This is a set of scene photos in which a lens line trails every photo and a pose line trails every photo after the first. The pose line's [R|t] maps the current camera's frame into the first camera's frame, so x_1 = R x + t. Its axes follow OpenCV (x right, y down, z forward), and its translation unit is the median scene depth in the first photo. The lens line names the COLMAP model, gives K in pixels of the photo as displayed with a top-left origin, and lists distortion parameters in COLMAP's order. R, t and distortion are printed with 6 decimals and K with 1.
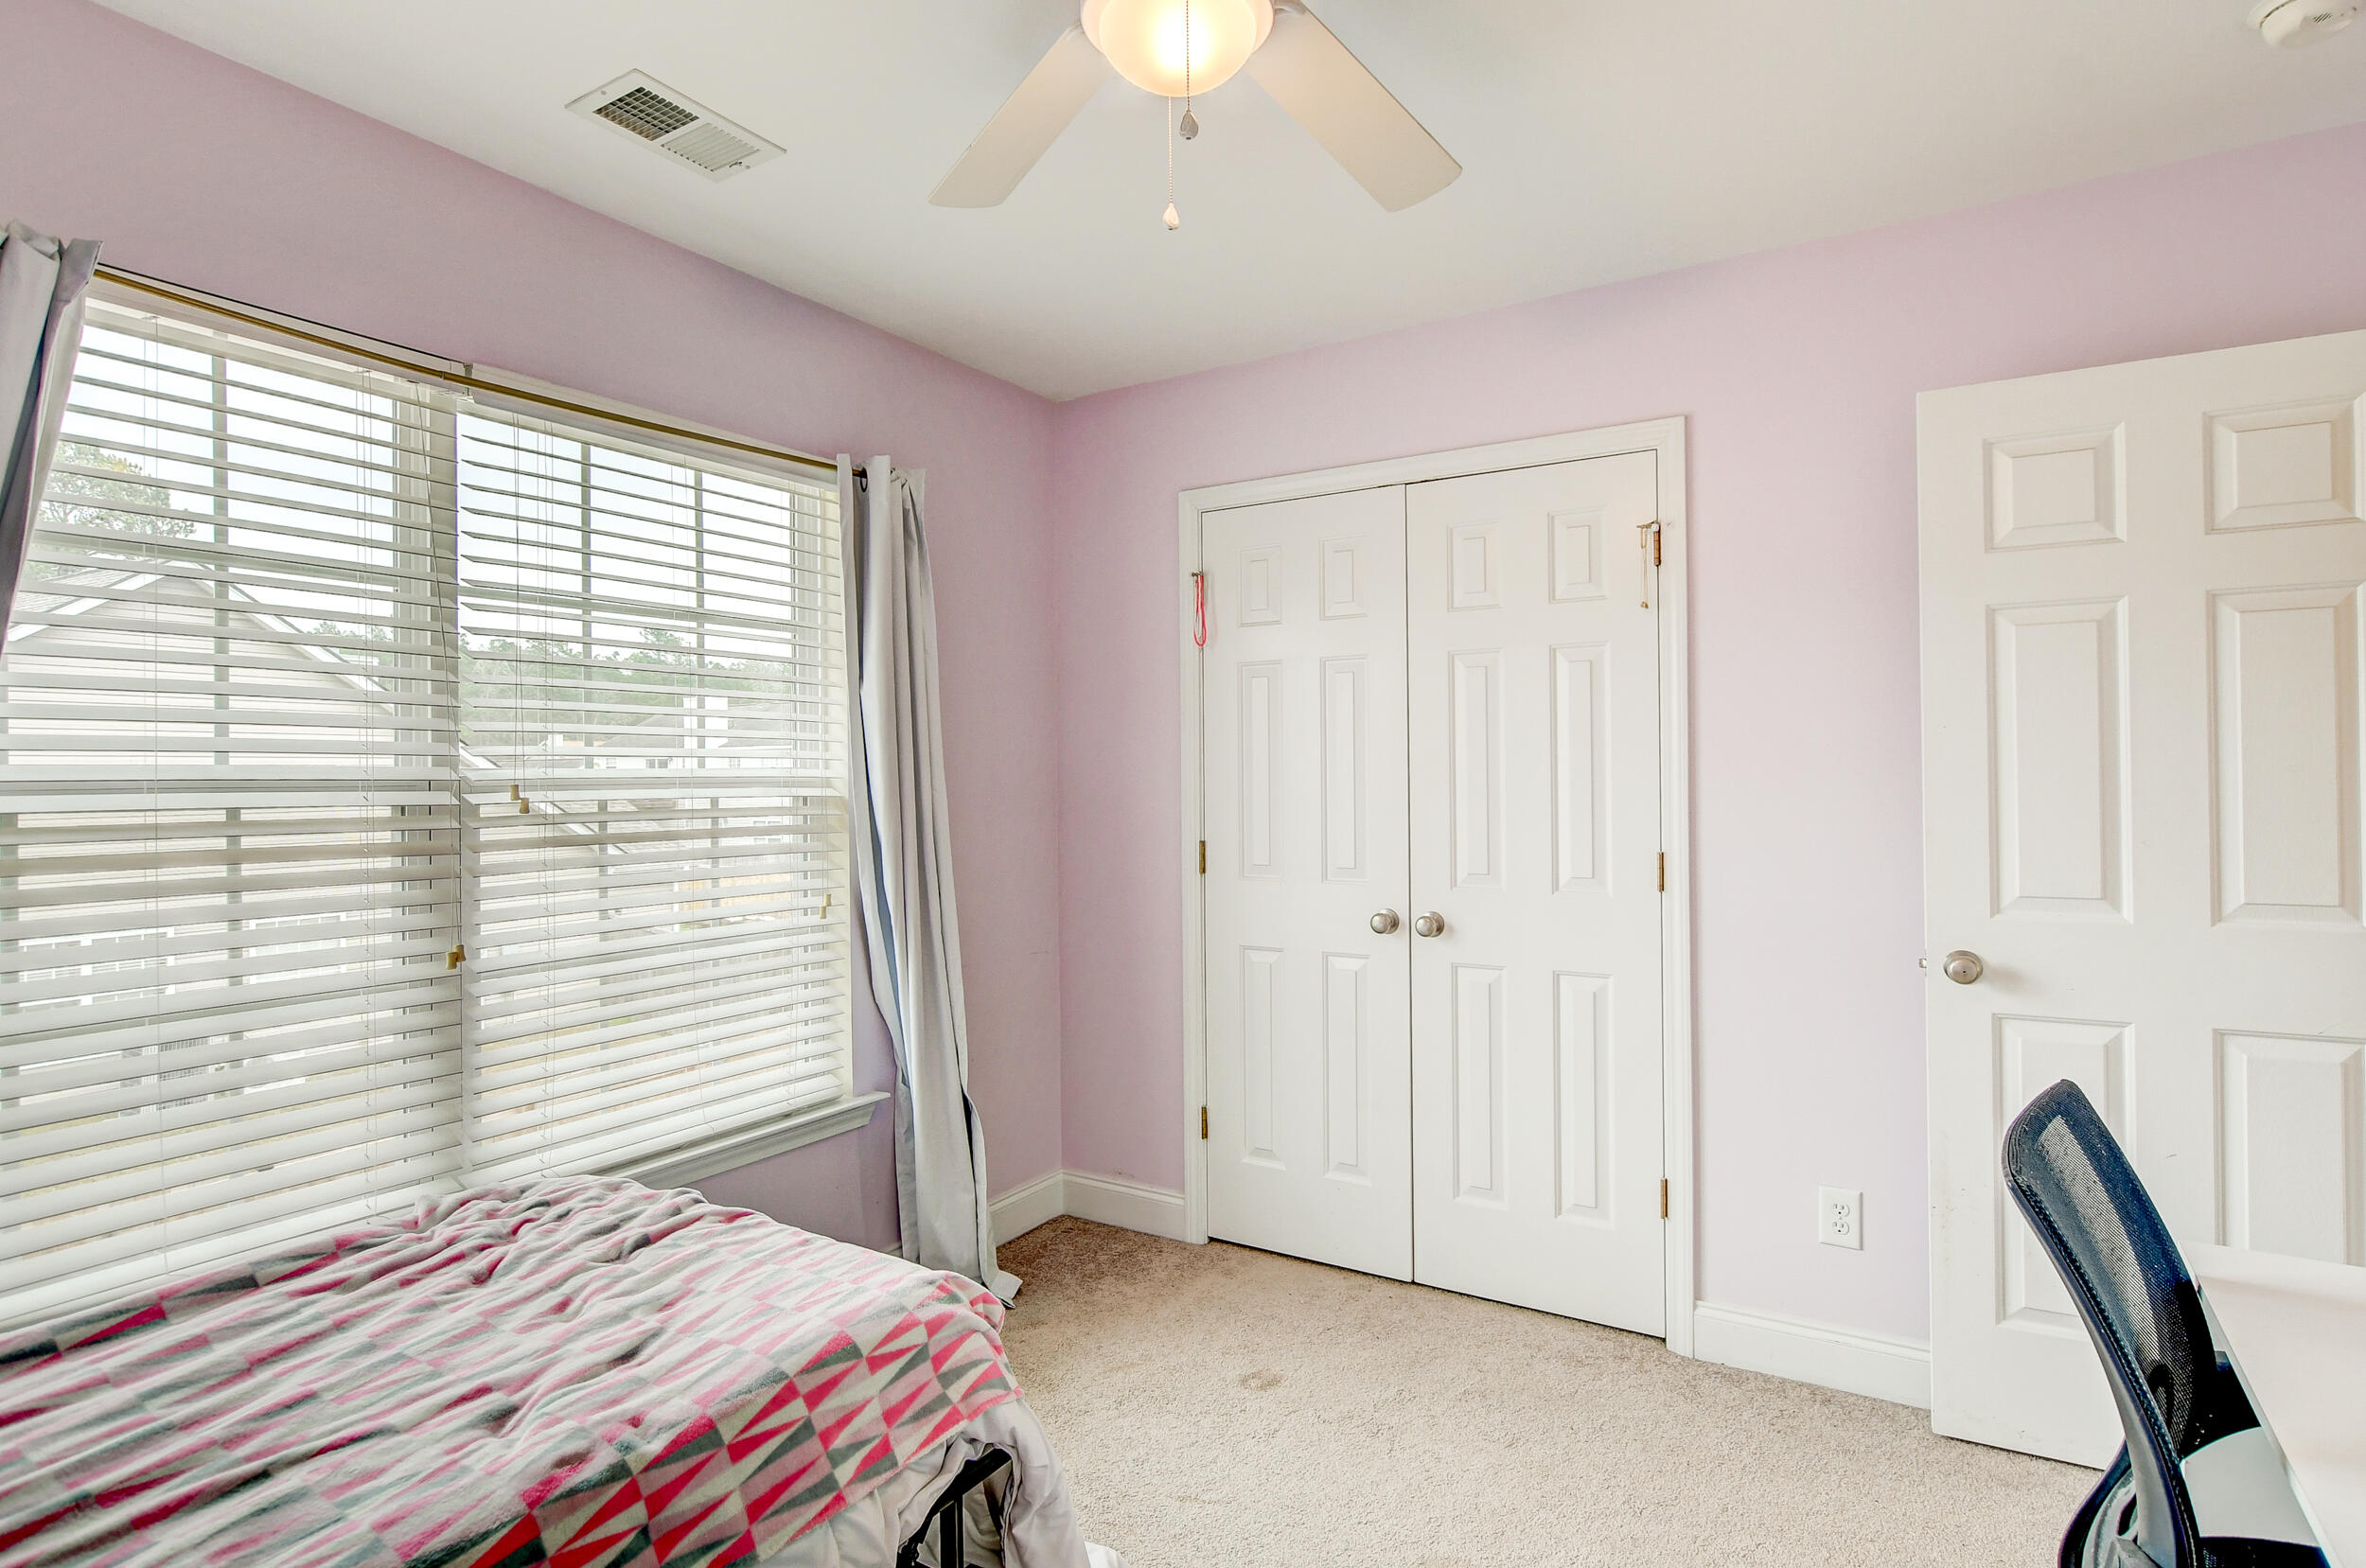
lens RADIAL K [[1255.4, 0, 1179.7], [0, 1255.4, 776.7], [0, 0, 1]] dist [0.019285, 0.000713]
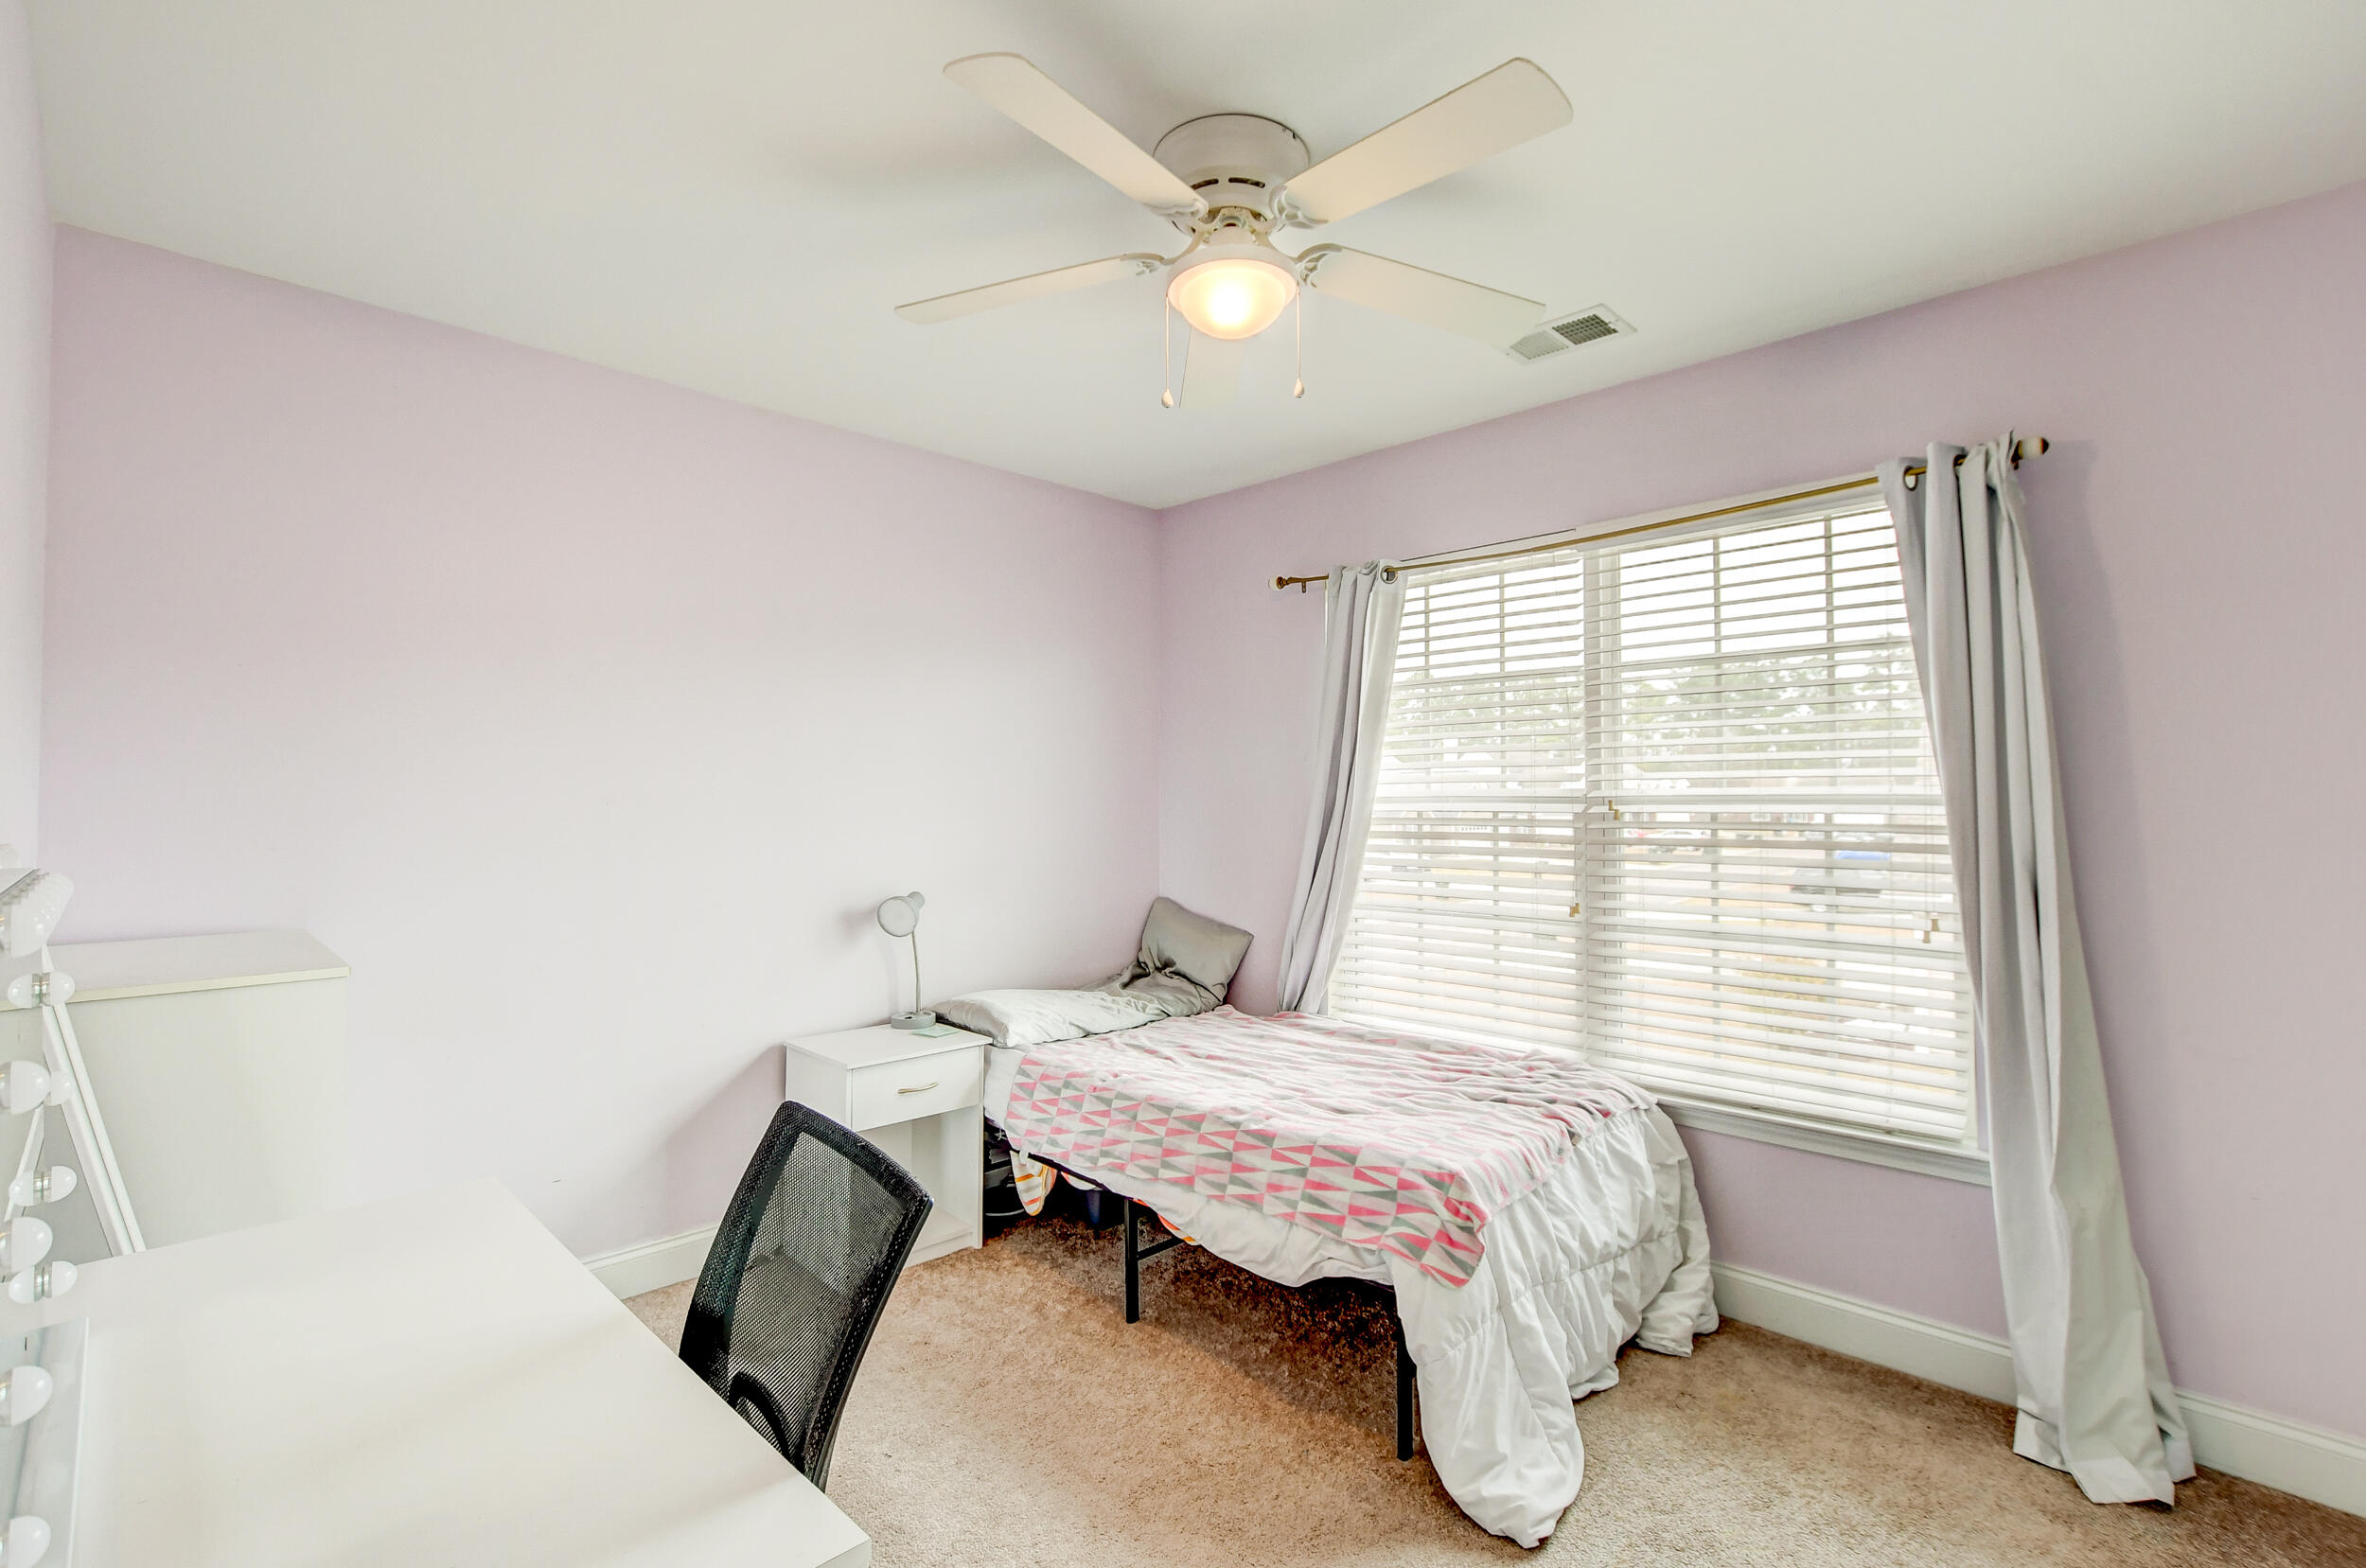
lens RADIAL K [[1038.7, 0, 1180.2], [0, 1038.7, 783.7], [0, 0, 1]] dist [-0.000794, 0.000115]
pose [[-0.219482, -0.005035, -0.975603, 0.855377], [0.005195, 0.999966, -0.006329, -0.009169], [0.975603, -0.006458, -0.219449, 0.861818]]
